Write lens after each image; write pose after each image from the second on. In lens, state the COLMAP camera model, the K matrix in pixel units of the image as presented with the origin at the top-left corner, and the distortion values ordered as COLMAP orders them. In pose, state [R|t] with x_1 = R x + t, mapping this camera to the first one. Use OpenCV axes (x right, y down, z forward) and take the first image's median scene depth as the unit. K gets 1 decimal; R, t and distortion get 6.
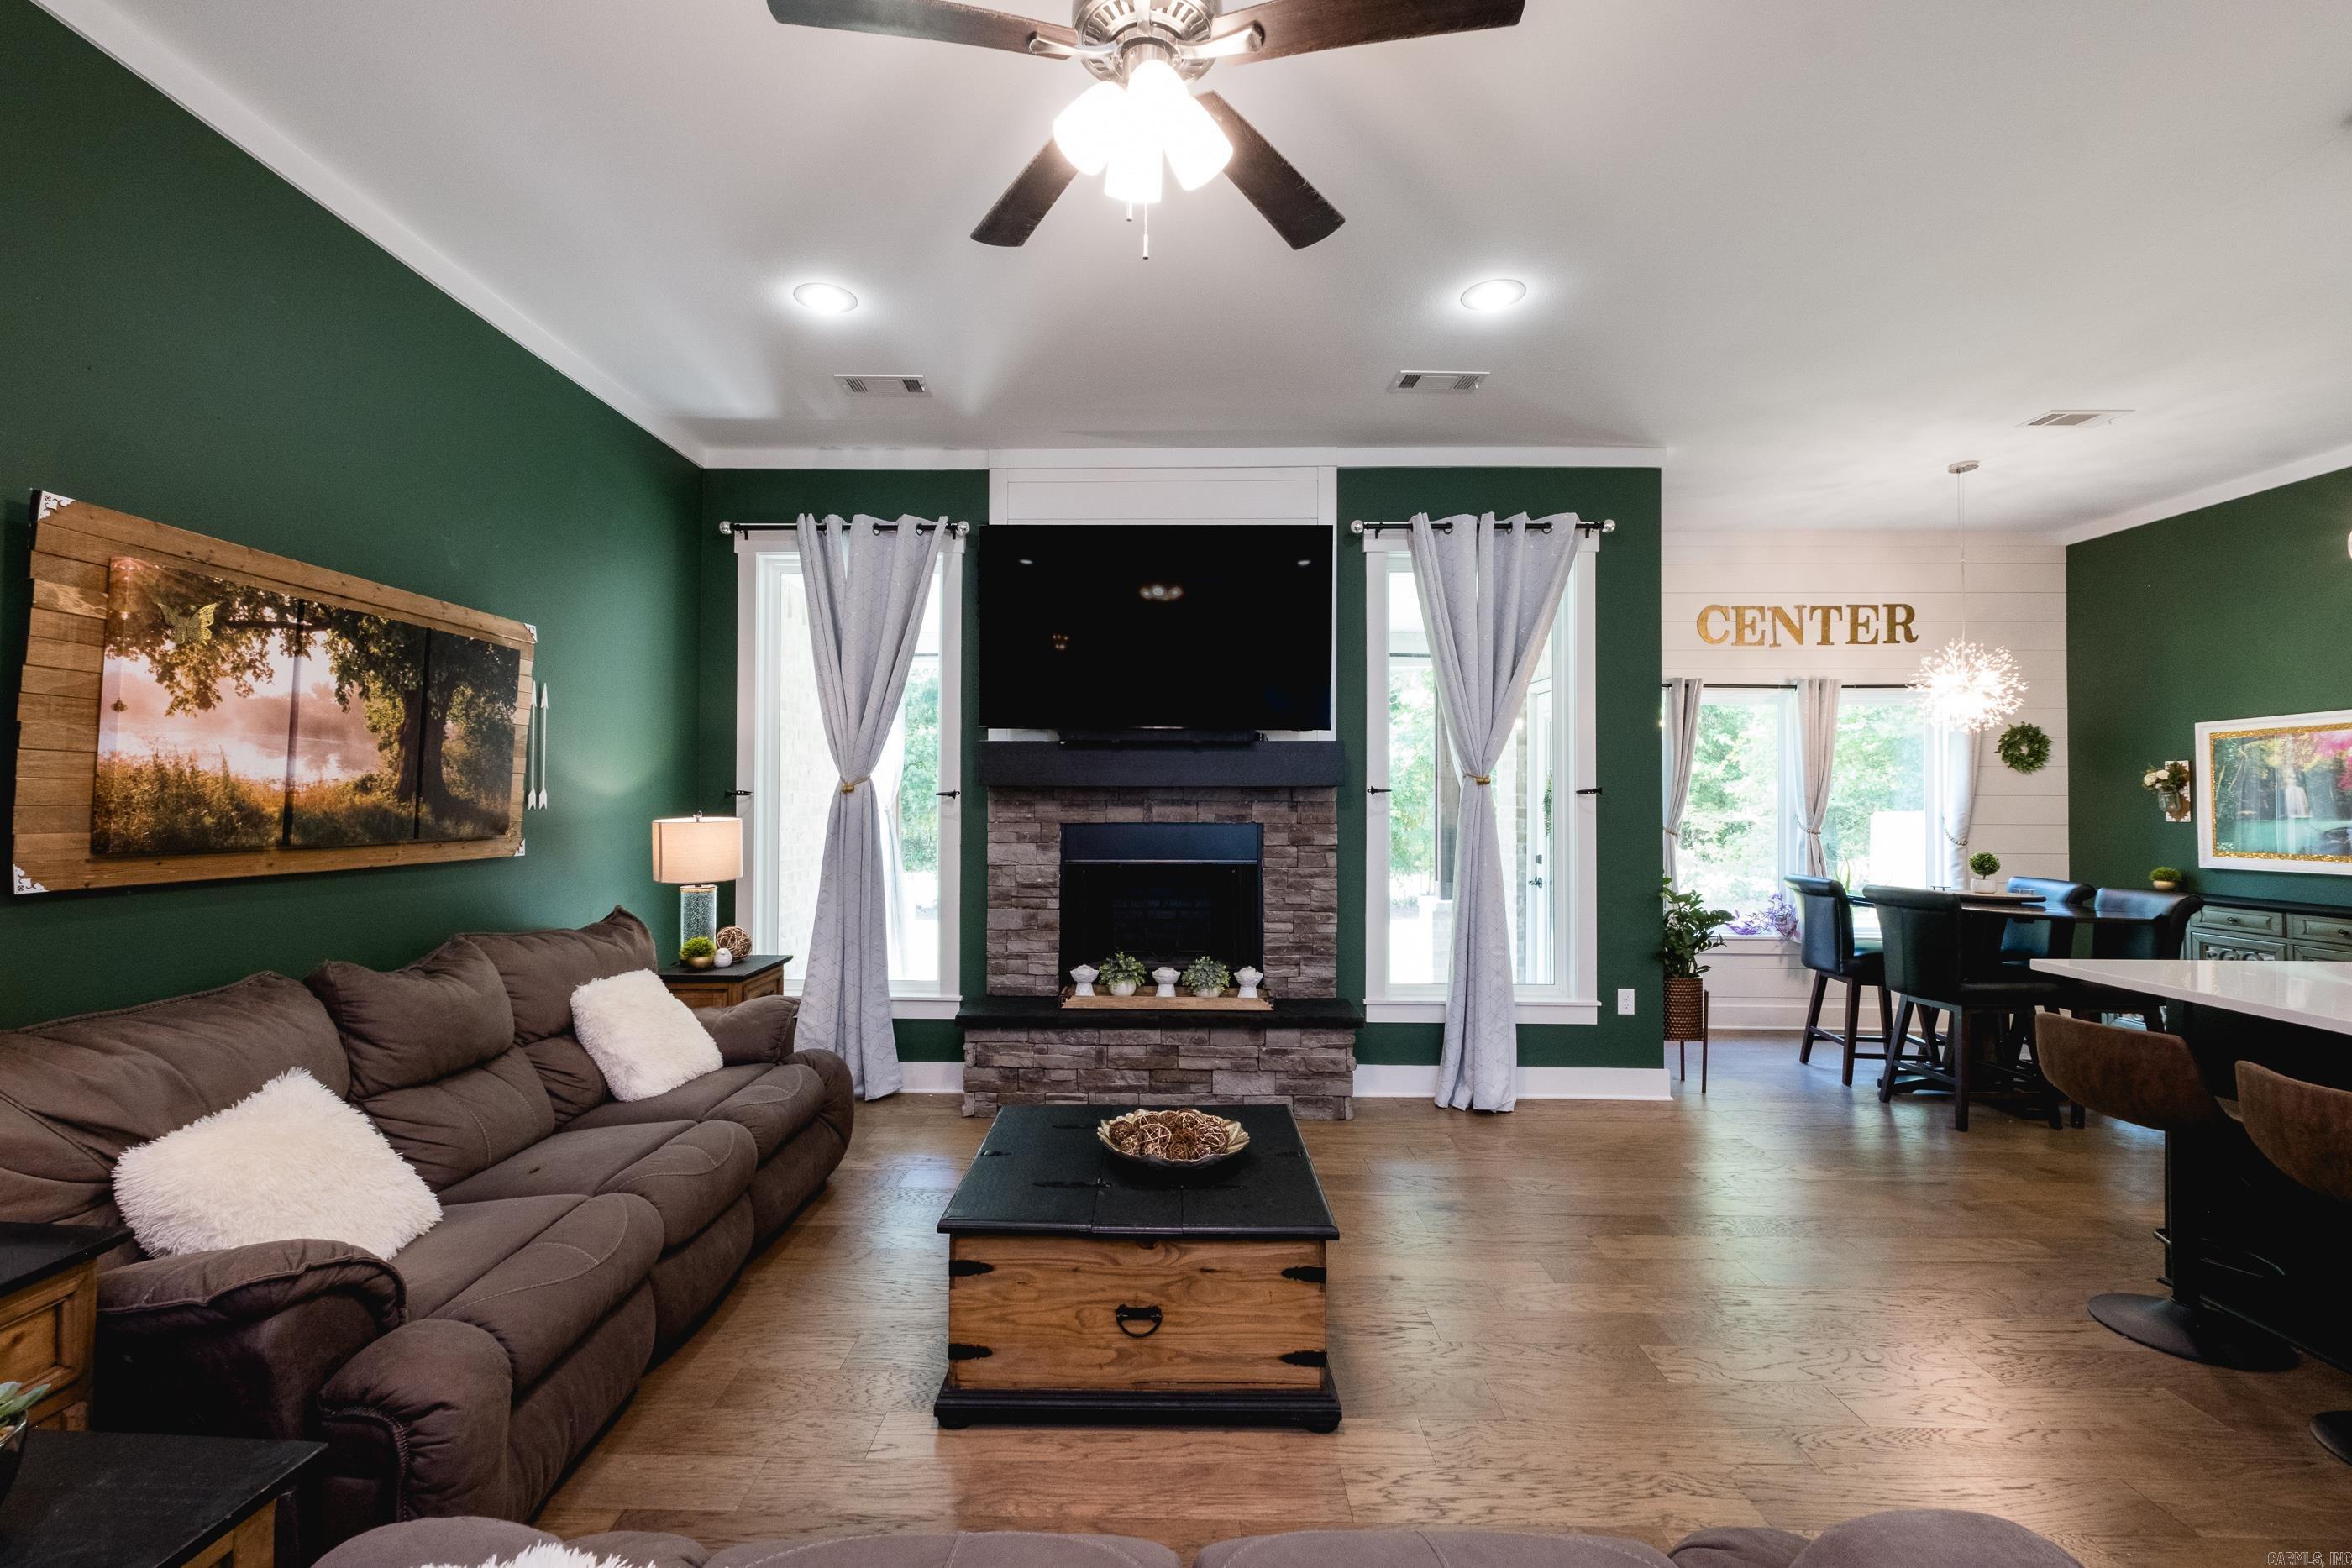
lens RADIAL K [[1016.7, 0, 1137.9], [0, 1016.7, 782.7], [0, 0, 1]] dist [0.004839, -0.004790]
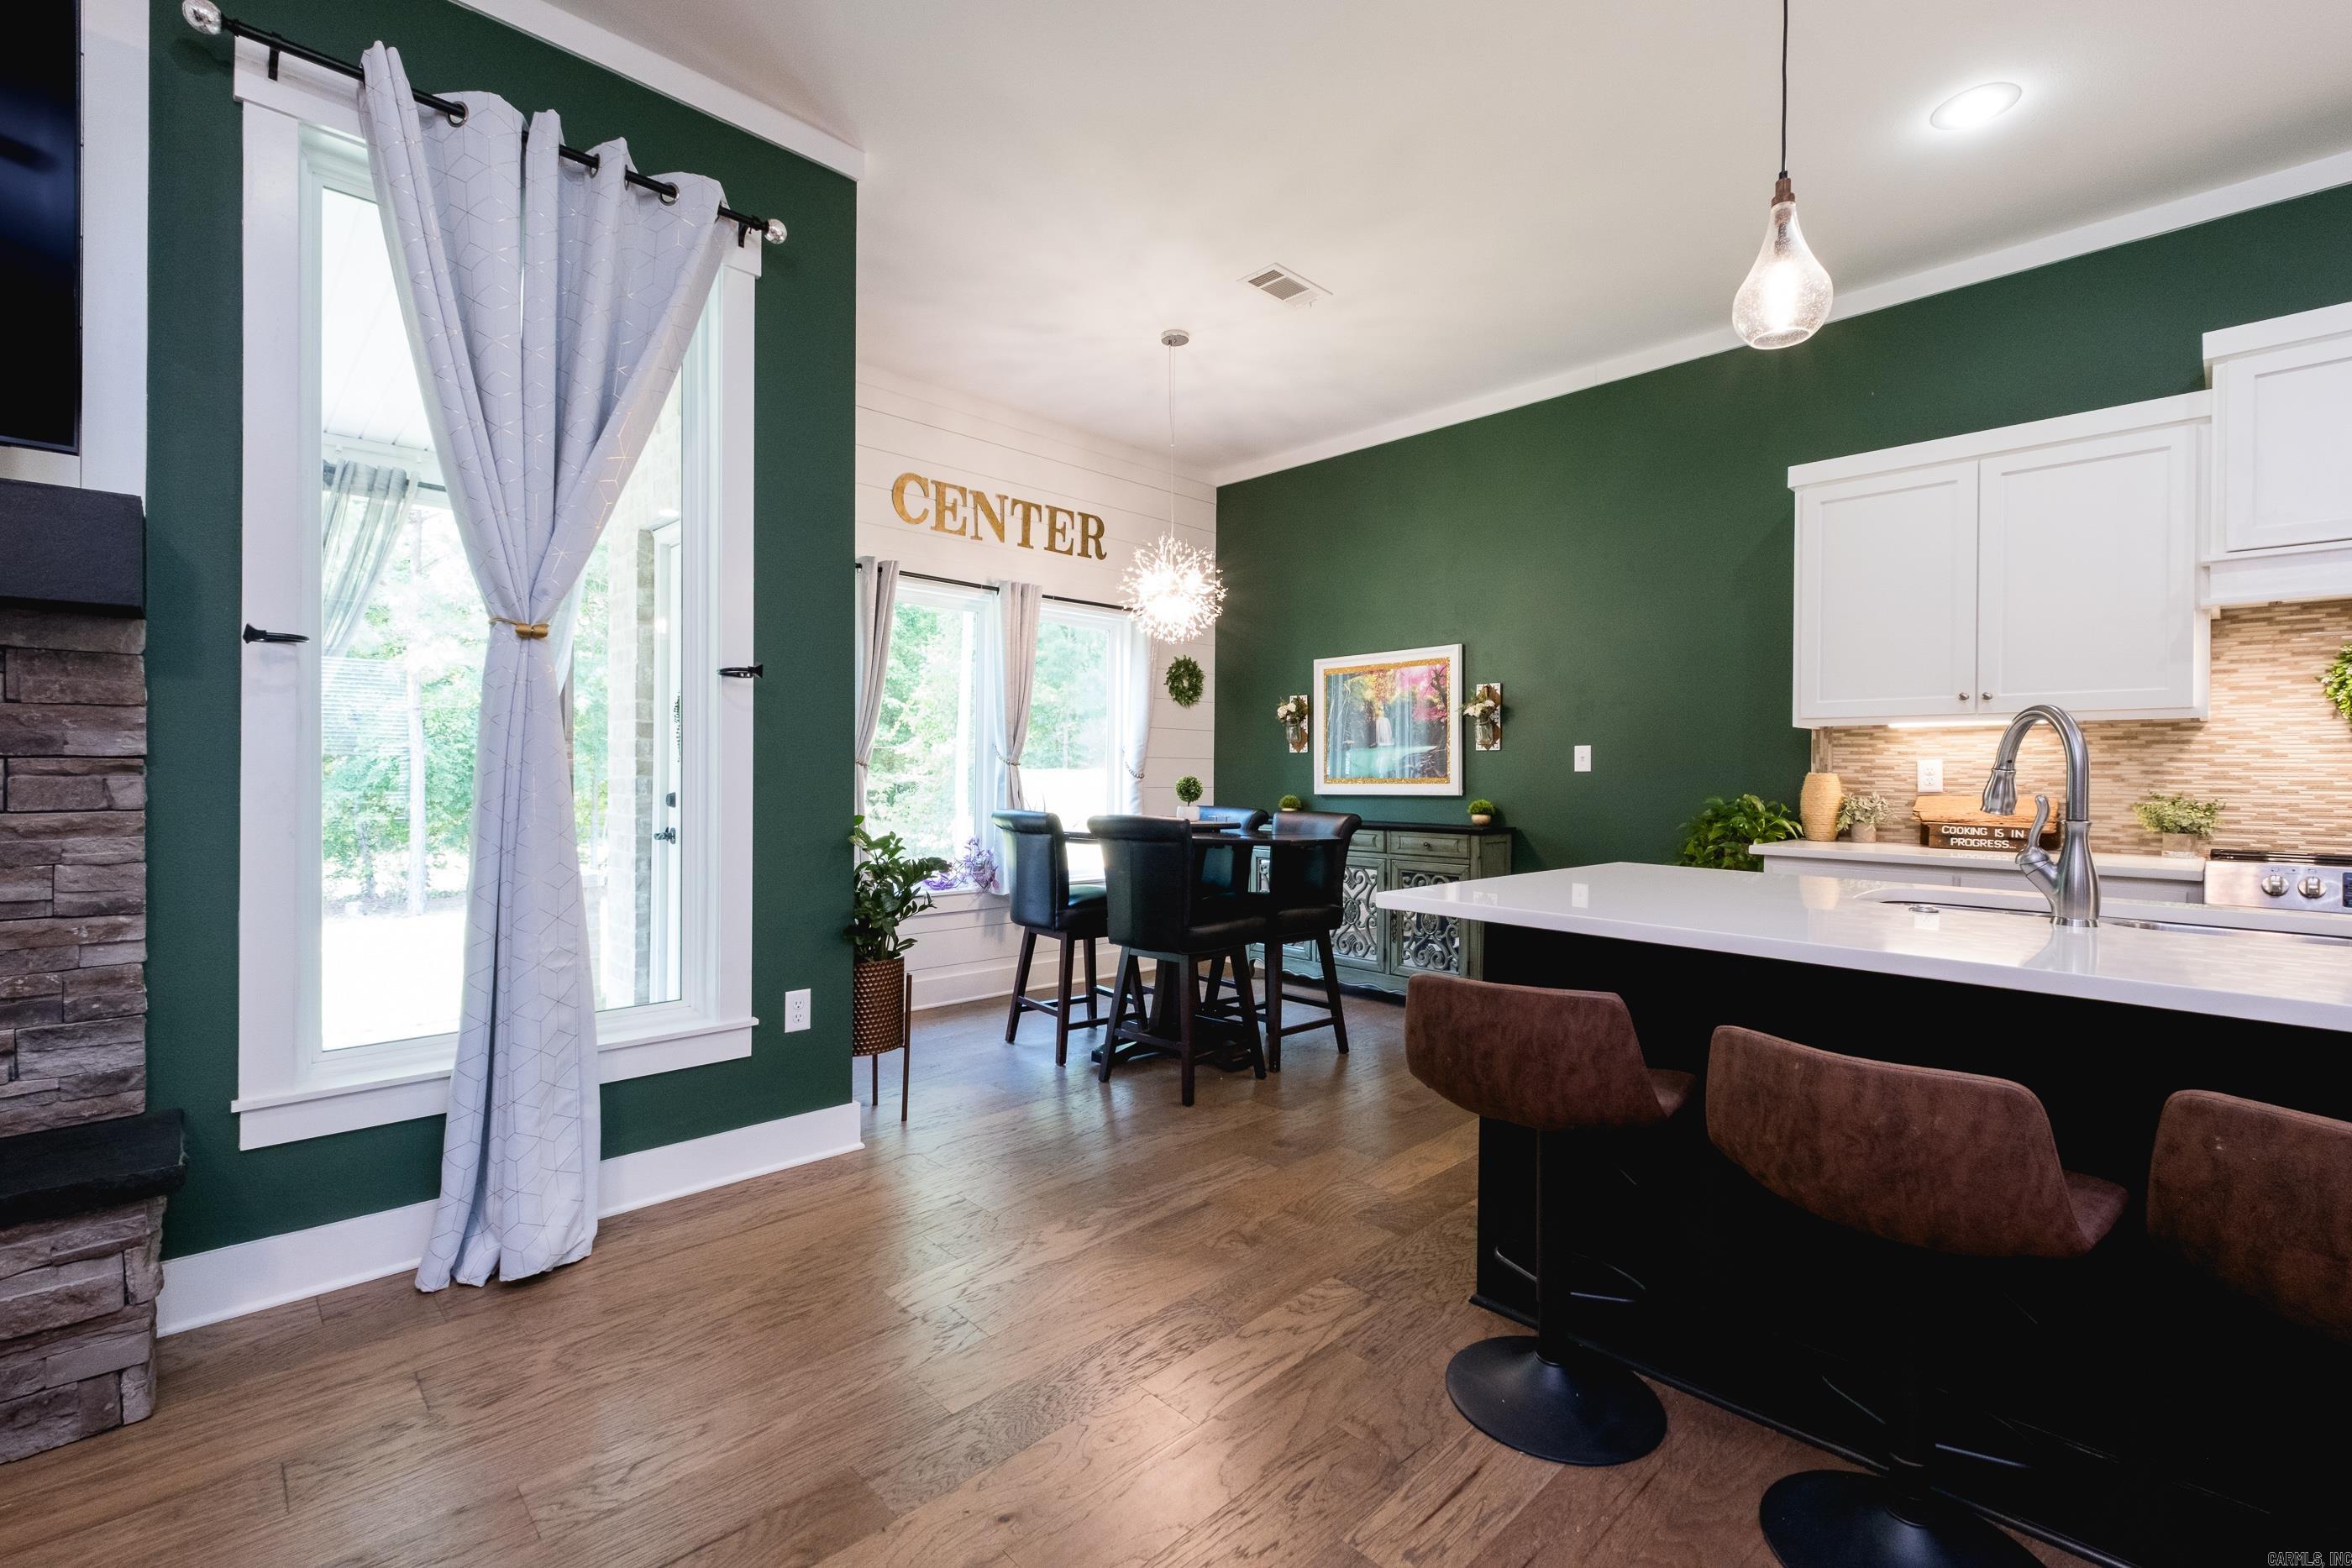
lens RADIAL K [[1016.7, 0, 1172.2], [0, 1016.7, 779.2], [0, 0, 1]] dist [0.004839, -0.004790]
pose [[0.701928, -0.002151, 0.712245, 0.195813], [-0.015551, 0.999711, 0.018345, 0.056798], [-0.712079, -0.023953, 0.701691, 0.398697]]
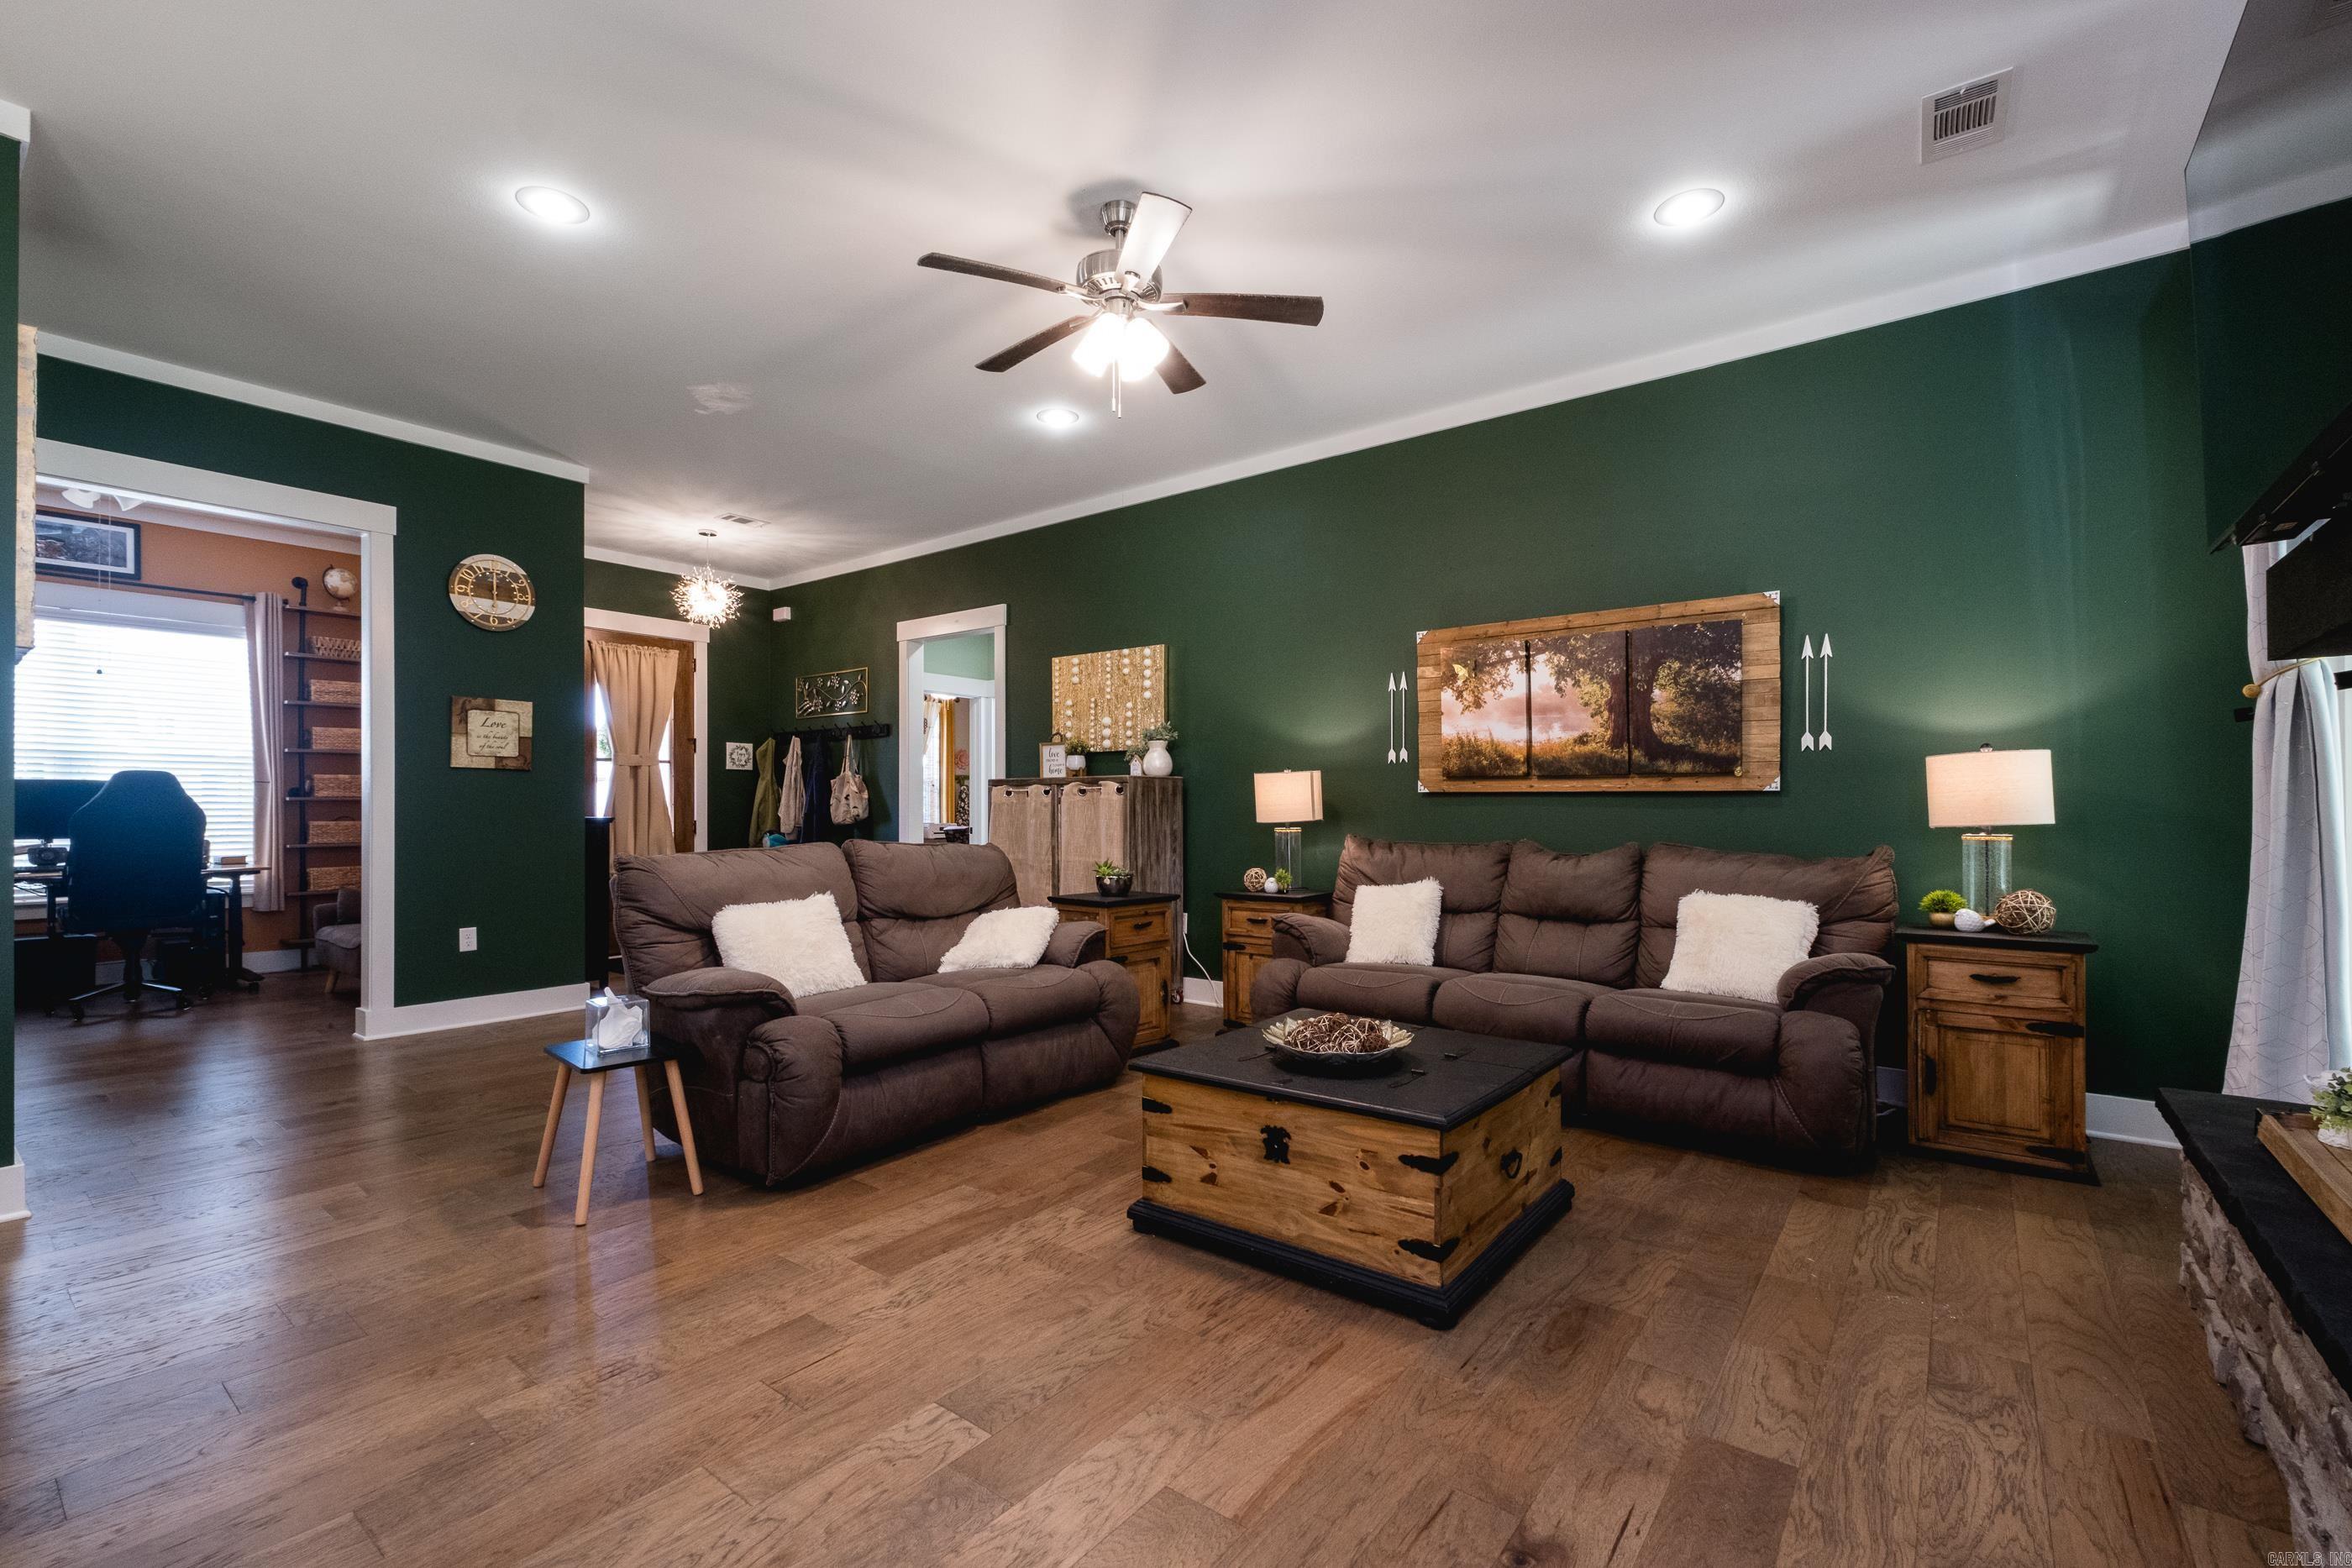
lens RADIAL K [[1016.7, 0, 1181.9], [0, 1016.7, 799.6], [0, 0, 1]] dist [0.004839, -0.004790]
pose [[-0.588650, -0.011793, -0.808302, 0.543088], [0.010551, 0.999696, -0.022269, 0.074480], [0.808319, -0.021637, -0.588346, 0.841208]]
